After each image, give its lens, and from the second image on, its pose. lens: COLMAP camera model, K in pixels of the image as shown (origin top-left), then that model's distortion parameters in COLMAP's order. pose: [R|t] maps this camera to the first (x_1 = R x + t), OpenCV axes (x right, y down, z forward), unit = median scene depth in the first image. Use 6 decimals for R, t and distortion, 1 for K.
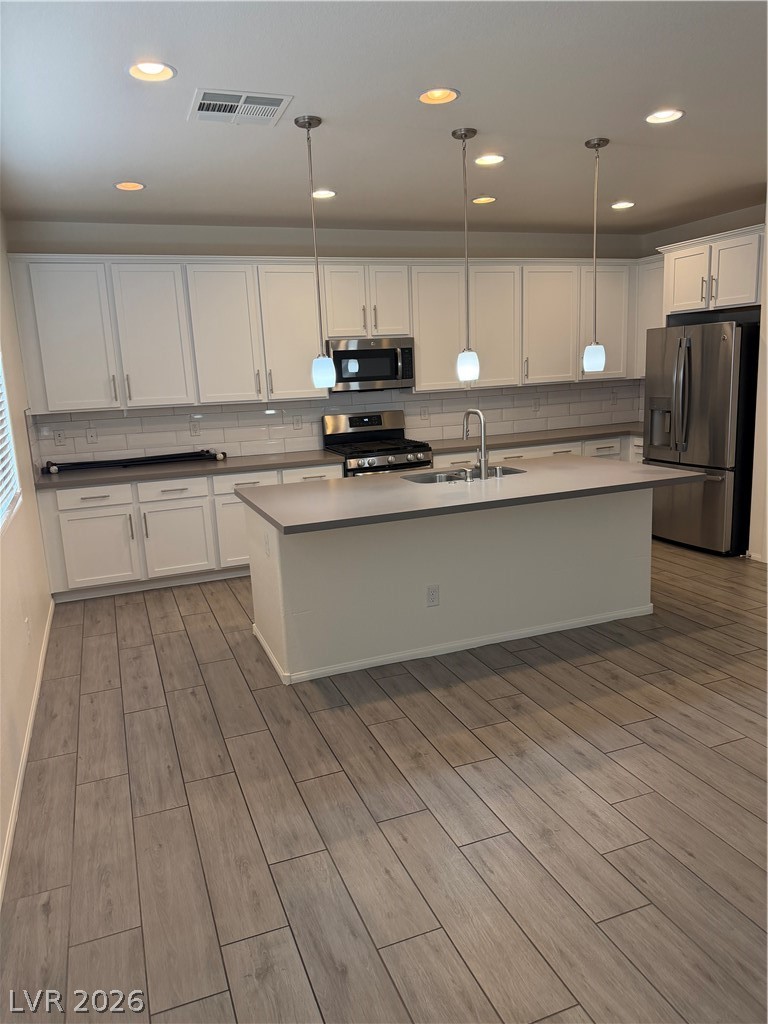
lens RADIAL K [[723.5, 0, 384.0], [0, 723.5, 512.0], [0, 0, 1]] dist [0.118329, -0.174060]
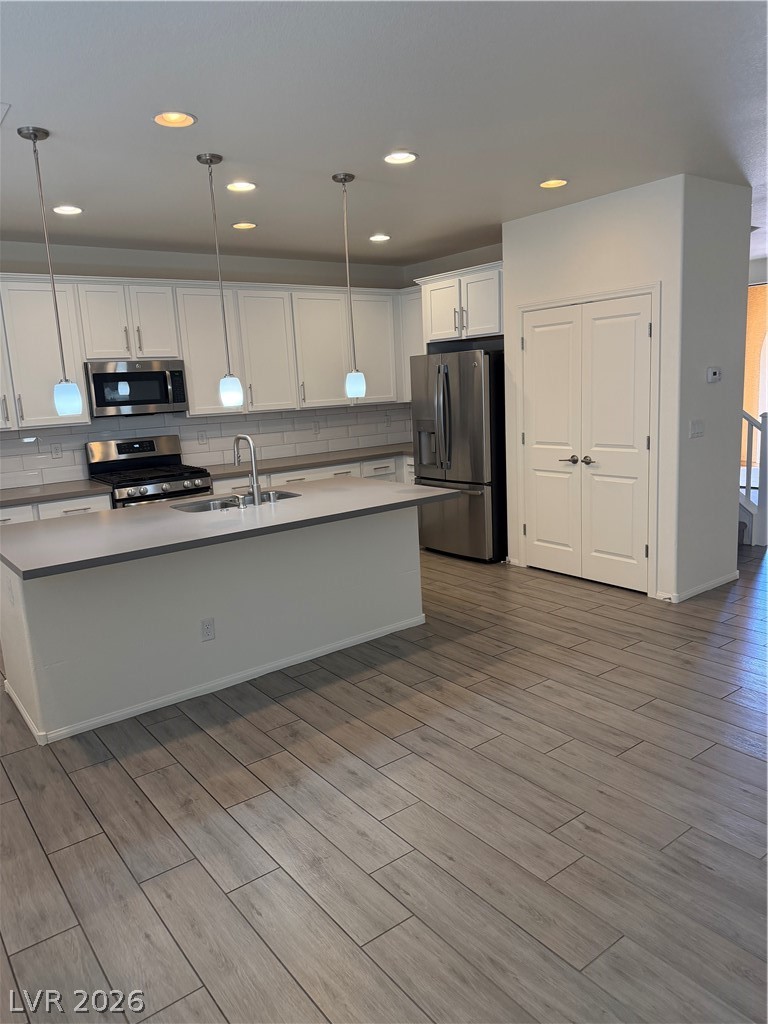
lens RADIAL K [[723.5, 0, 384.0], [0, 723.5, 512.0], [0, 0, 1]] dist [0.118329, -0.174060]
pose [[0.962289, -0.052613, 0.266892, 0.042992], [0.059986, 0.998008, -0.019539, -0.006326], [-0.265332, 0.034812, 0.963528, 0.001696]]
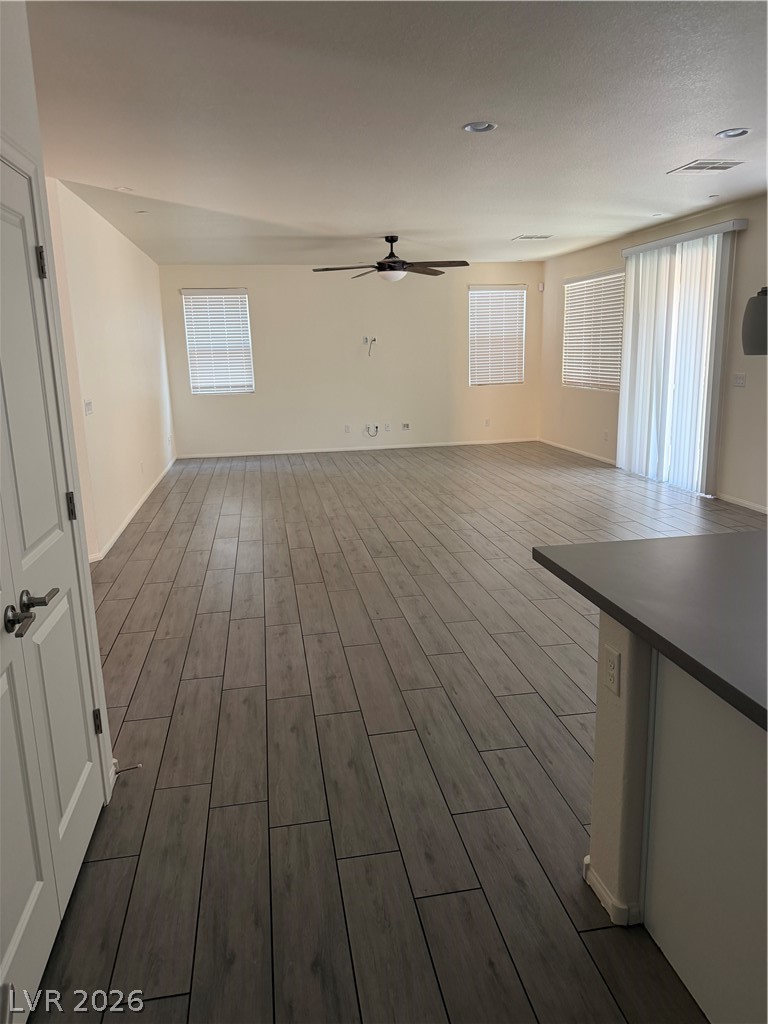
lens RADIAL K [[720.7, 0, 384.0], [0, 720.7, 512.0], [0, 0, 1]] dist [0.065737, -0.110175]
pose [[-0.977322, 0.023178, 0.210488, 0.455354], [0.107185, 0.911401, 0.397315, -0.326125], [-0.182630, 0.410866, -0.893216, 1.584940]]
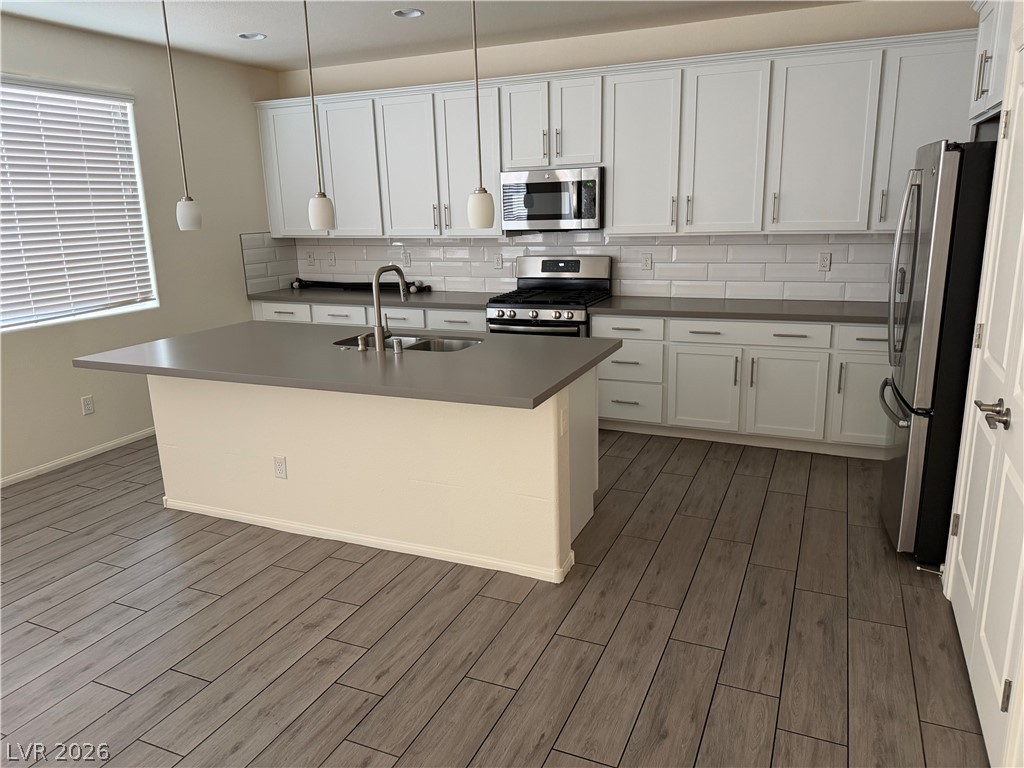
lens RADIAL K [[720.7, 0, 512.0], [0, 720.7, 384.0], [0, 0, 1]] dist [0.065737, -0.110175]
pose [[0.703581, 0.196212, -0.682990, 0.894727], [-0.145099, 0.980543, 0.132220, -0.152428], [0.695644, 0.006073, 0.718361, 0.563276]]
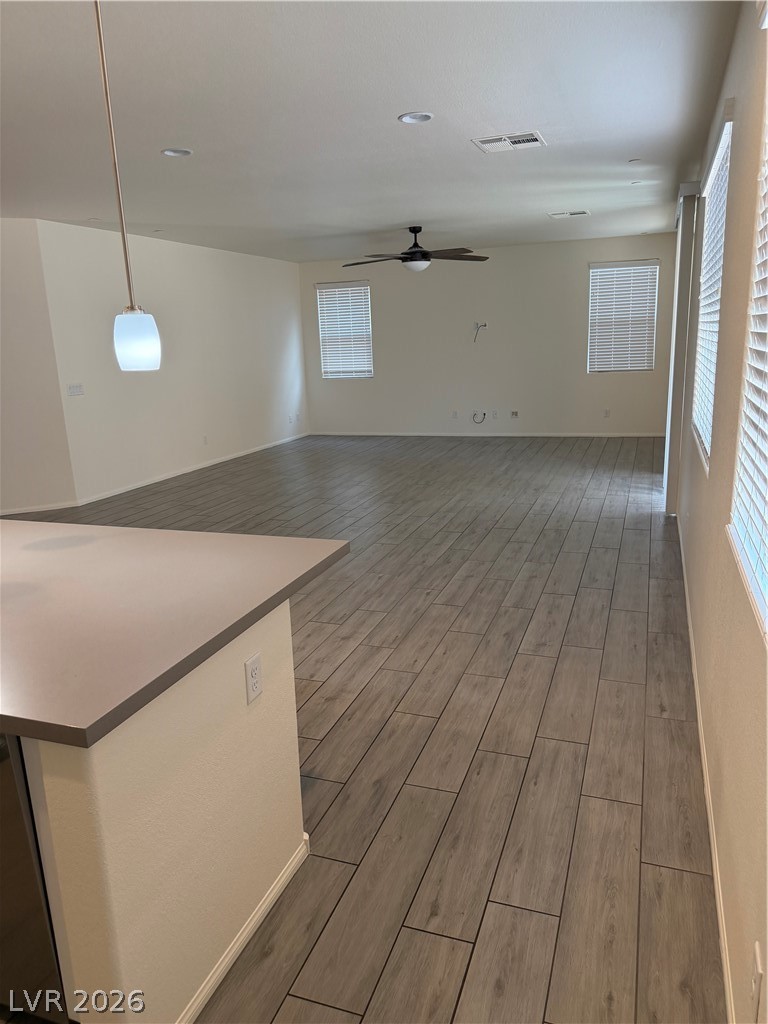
lens RADIAL K [[723.5, 0, 384.0], [0, 723.5, 512.0], [0, 0, 1]] dist [0.118329, -0.174060]
pose [[-0.748745, -0.082394, 0.657717, -0.543865], [0.201779, 0.916823, 0.344559, -0.212692], [-0.631400, 0.390700, -0.669841, 1.217904]]
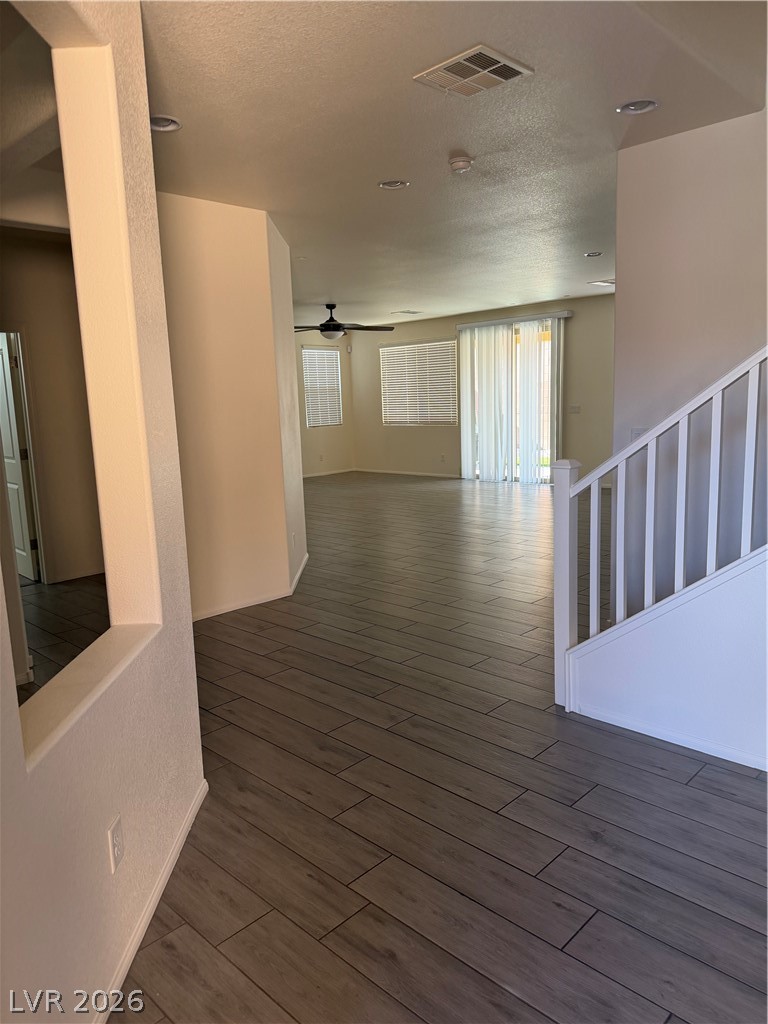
lens RADIAL K [[723.5, 0, 384.0], [0, 723.5, 512.0], [0, 0, 1]] dist [0.118329, -0.174060]
pose [[-0.909536, 0.141126, -0.390932, 1.800809], [-0.005497, 0.936421, 0.350837, -0.440732], [0.415589, 0.321247, -0.850932, 1.956212]]
